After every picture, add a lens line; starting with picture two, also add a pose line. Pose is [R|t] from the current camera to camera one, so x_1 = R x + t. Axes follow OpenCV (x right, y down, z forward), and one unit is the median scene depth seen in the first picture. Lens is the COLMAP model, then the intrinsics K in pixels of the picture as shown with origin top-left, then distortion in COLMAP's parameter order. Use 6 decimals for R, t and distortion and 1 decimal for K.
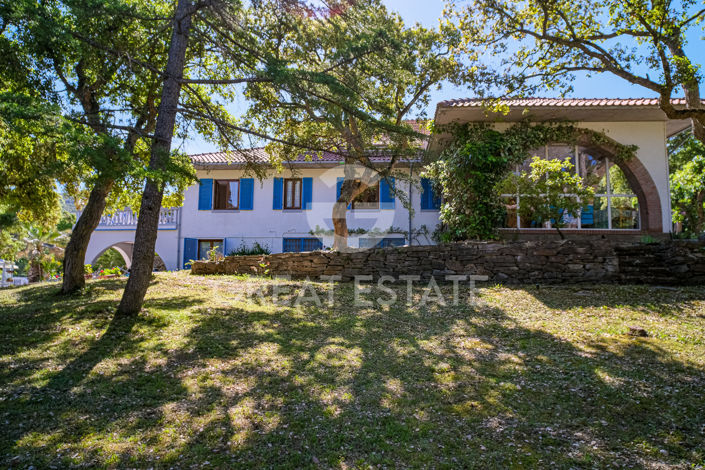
lens RADIAL K [[439.6, 0, 352.5], [0, 439.6, 235.0], [0, 0, 1]] dist [0.000026, 0.000335]
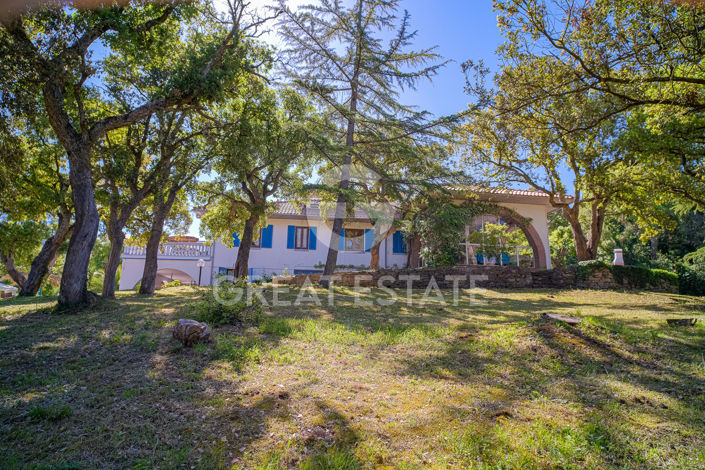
lens RADIAL K [[412.8, 0, 352.5], [0, 412.8, 235.0], [0, 0, 1]] dist [-0.005556, 0.003640]
pose [[0.977603, 0.049716, 0.204500, -0.371904], [-0.024344, 0.991888, -0.124762, 0.081541], [-0.209043, 0.116989, 0.970883, -0.420046]]
